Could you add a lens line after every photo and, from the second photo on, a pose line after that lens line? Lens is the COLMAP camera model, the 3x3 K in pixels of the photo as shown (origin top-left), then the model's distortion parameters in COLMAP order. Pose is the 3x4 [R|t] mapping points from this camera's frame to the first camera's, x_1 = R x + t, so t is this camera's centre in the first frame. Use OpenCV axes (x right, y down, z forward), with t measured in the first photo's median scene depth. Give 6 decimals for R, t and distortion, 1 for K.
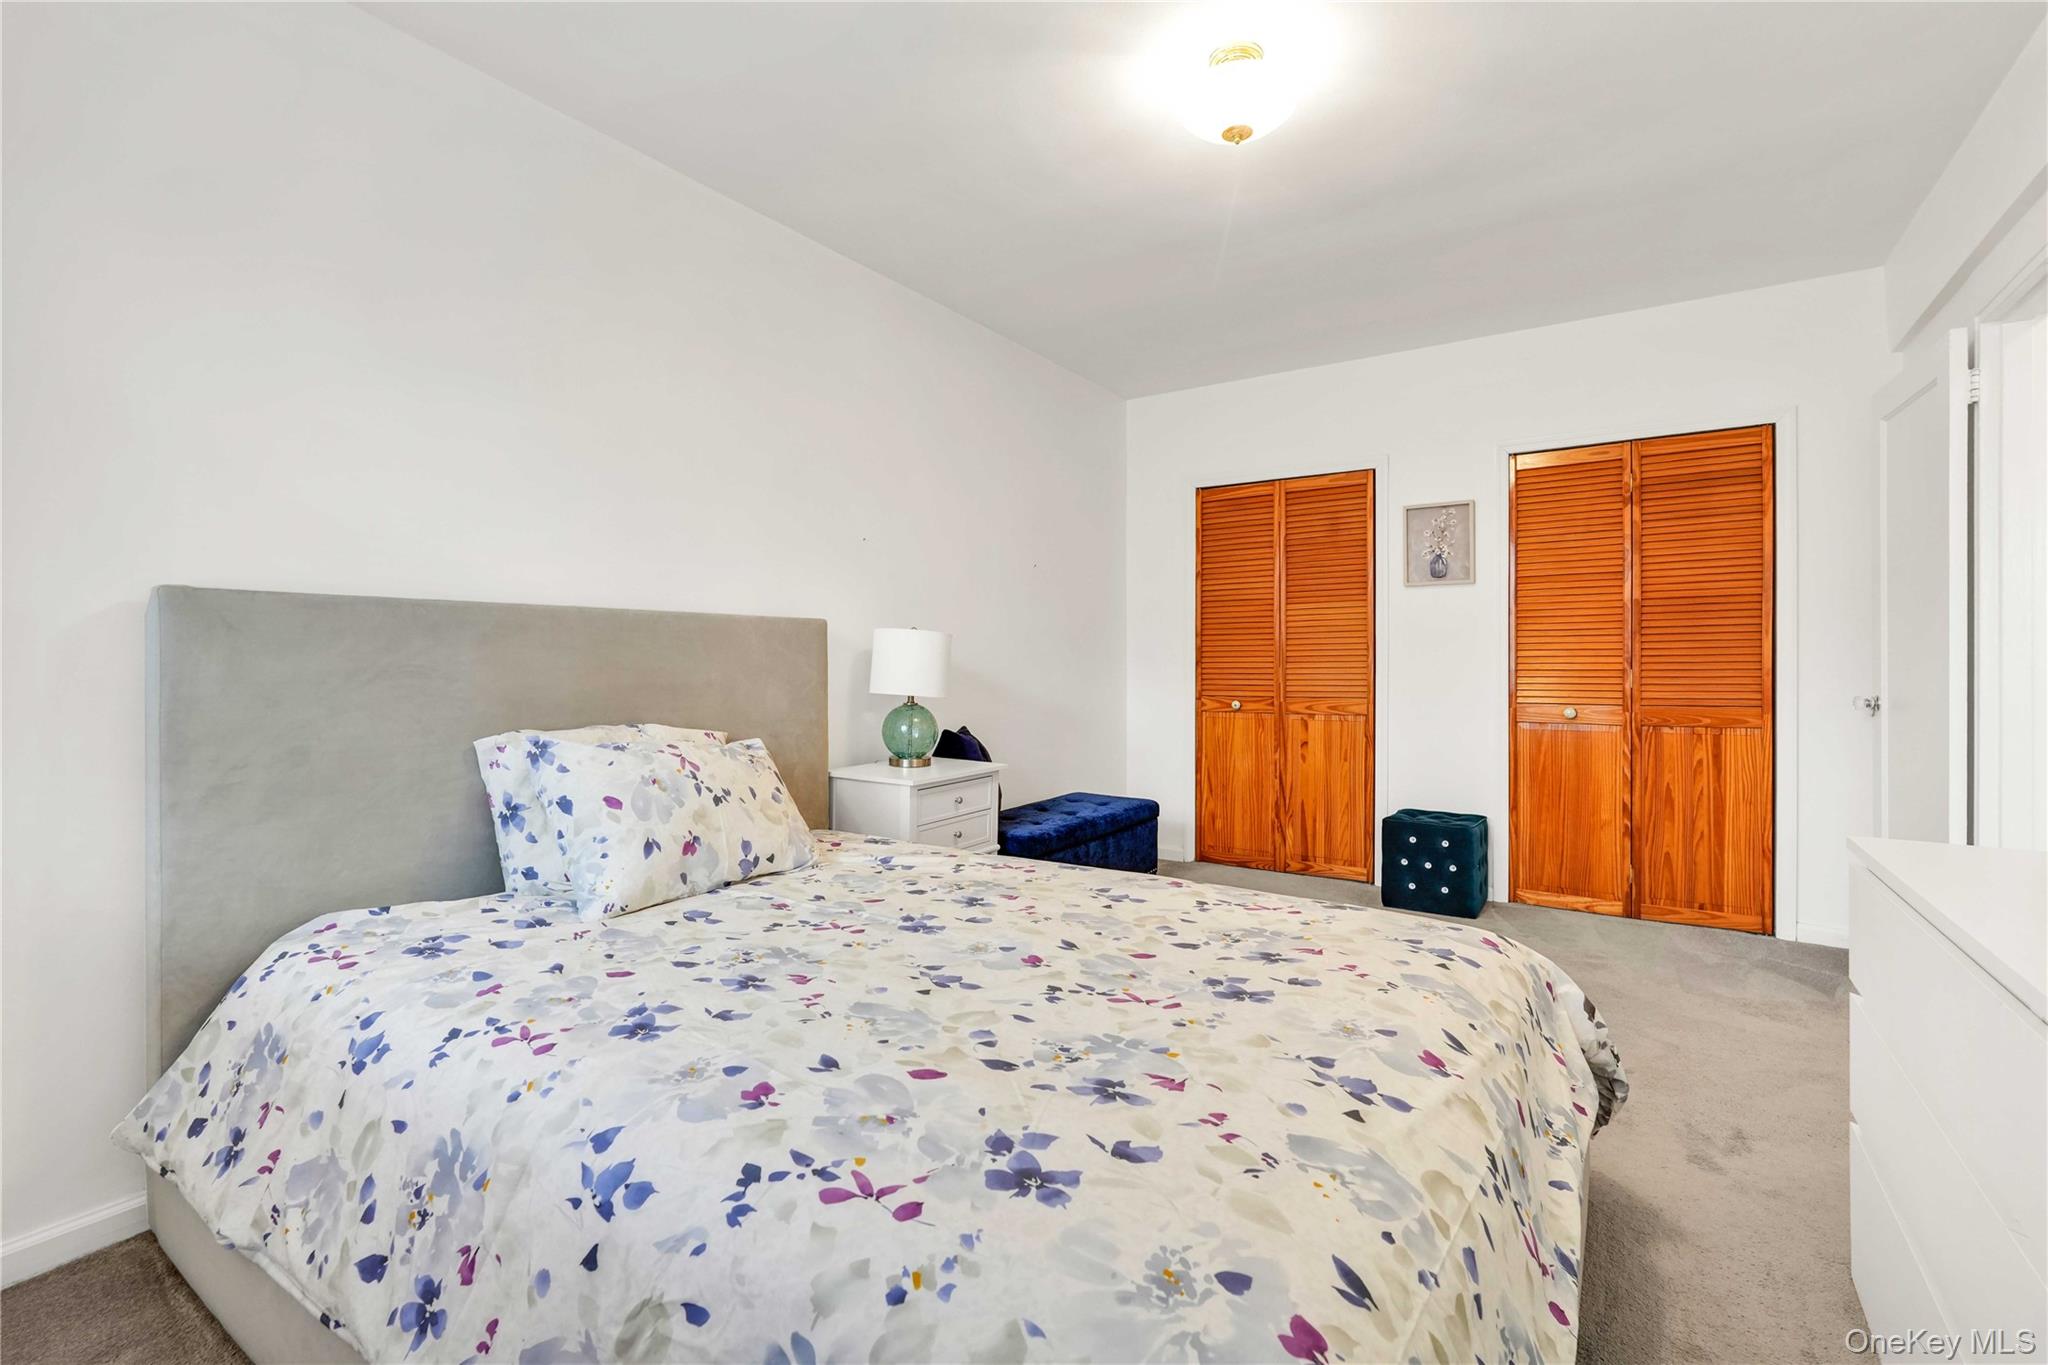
lens RADIAL K [[906.9, 0, 1023.2], [0, 906.9, 671.5], [0, 0, 1]] dist [-0.002373, 0.006358]
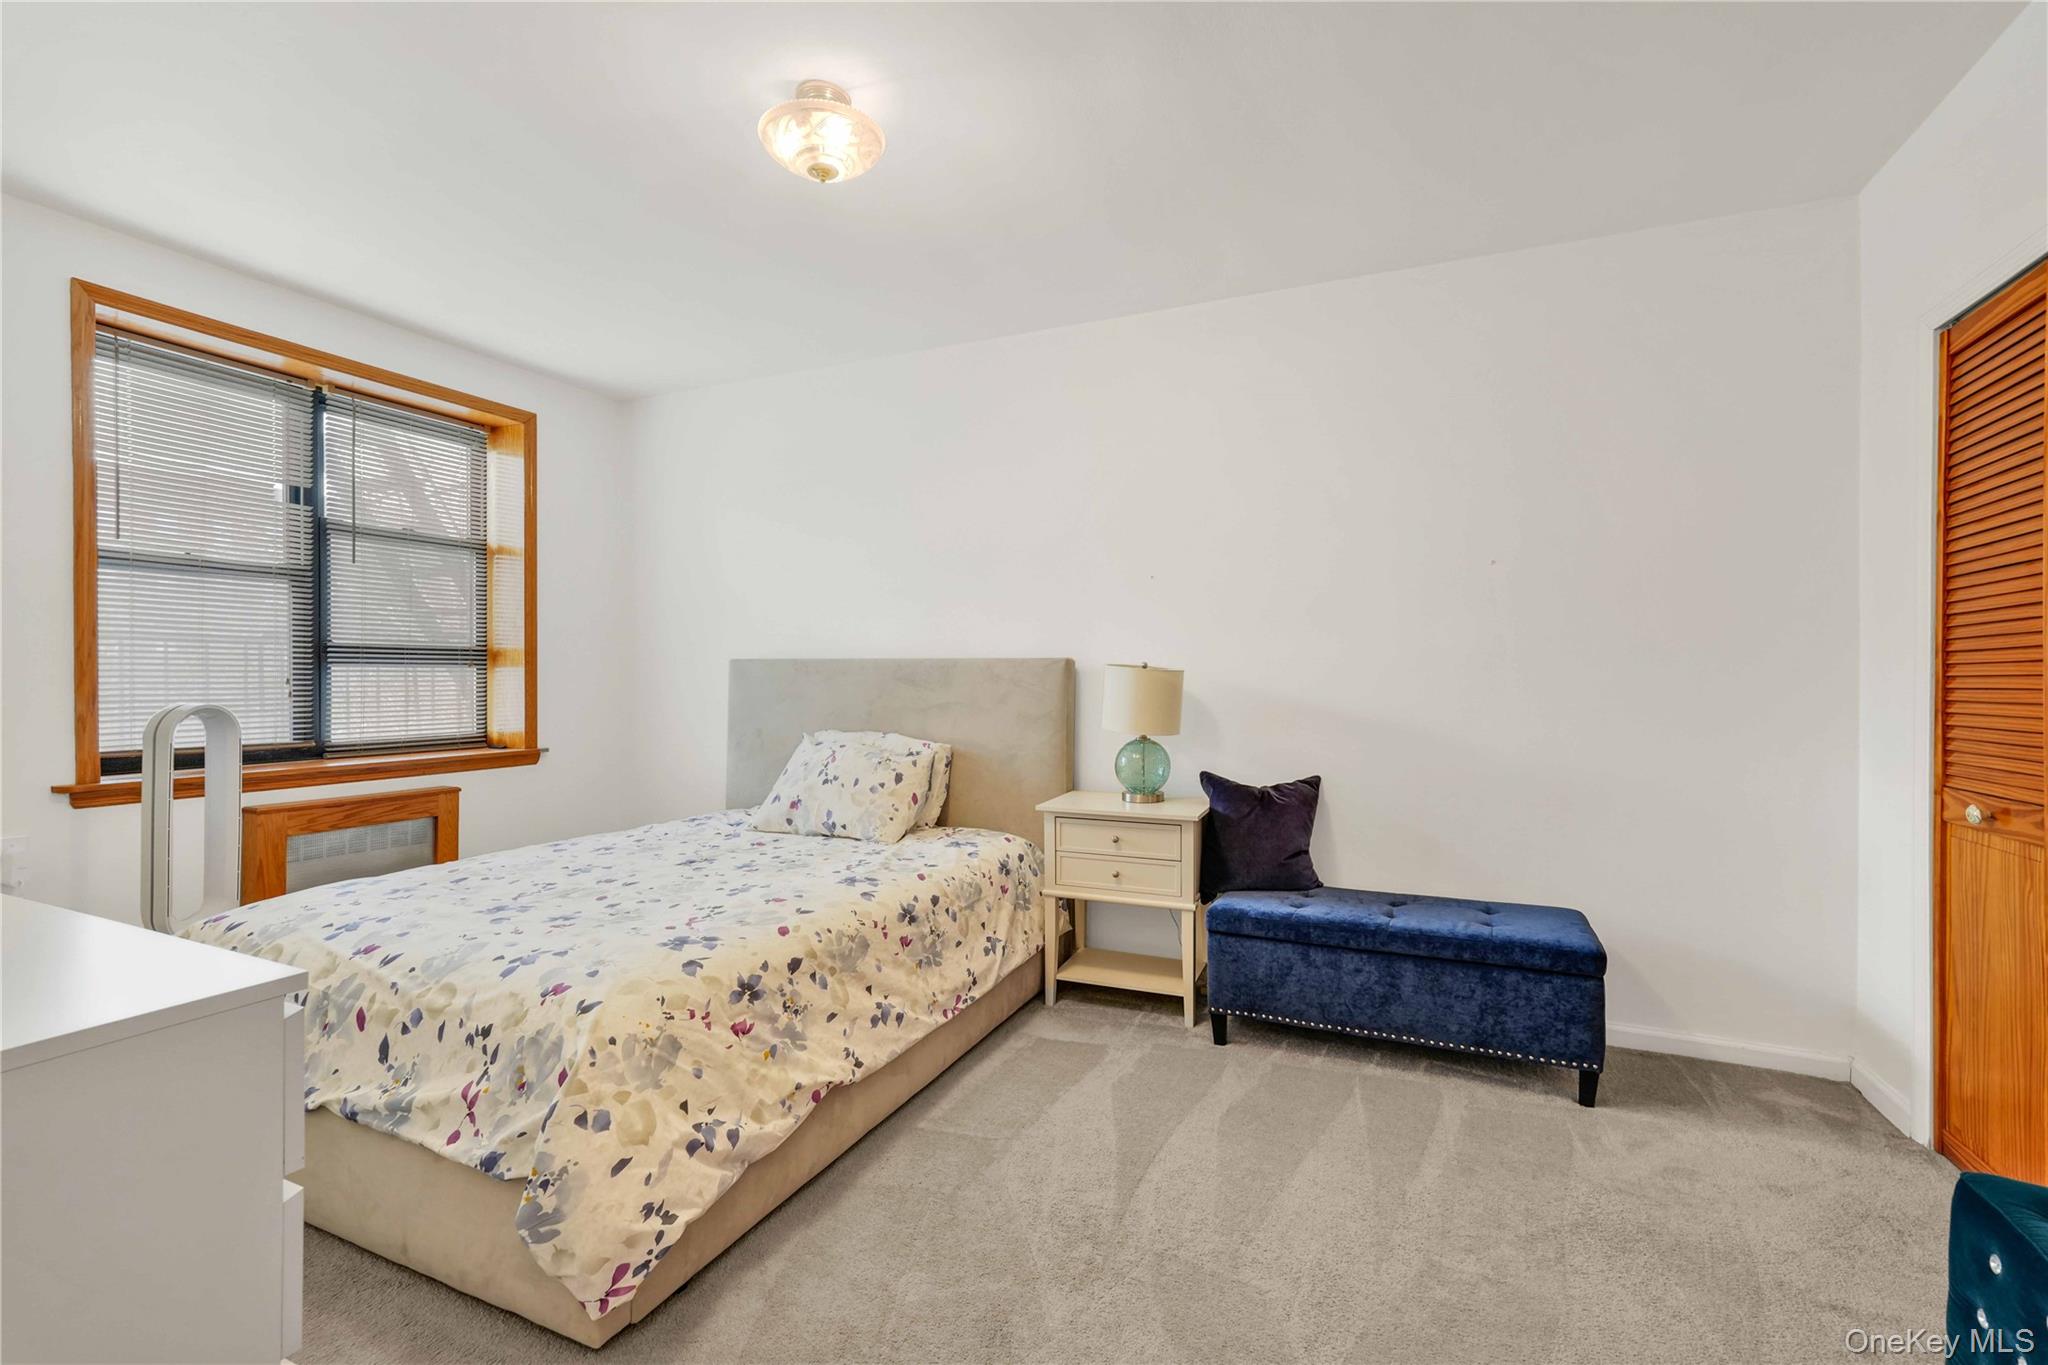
lens RADIAL K [[906.9, 0, 1025.1], [0, 906.9, 675.0], [0, 0, 1]] dist [-0.002373, 0.006358]
pose [[0.159348, -0.000846, -0.987222, 1.285226], [-0.015091, 0.999881, -0.003292, -0.045922], [0.987107, 0.015423, 0.159316, 1.078619]]
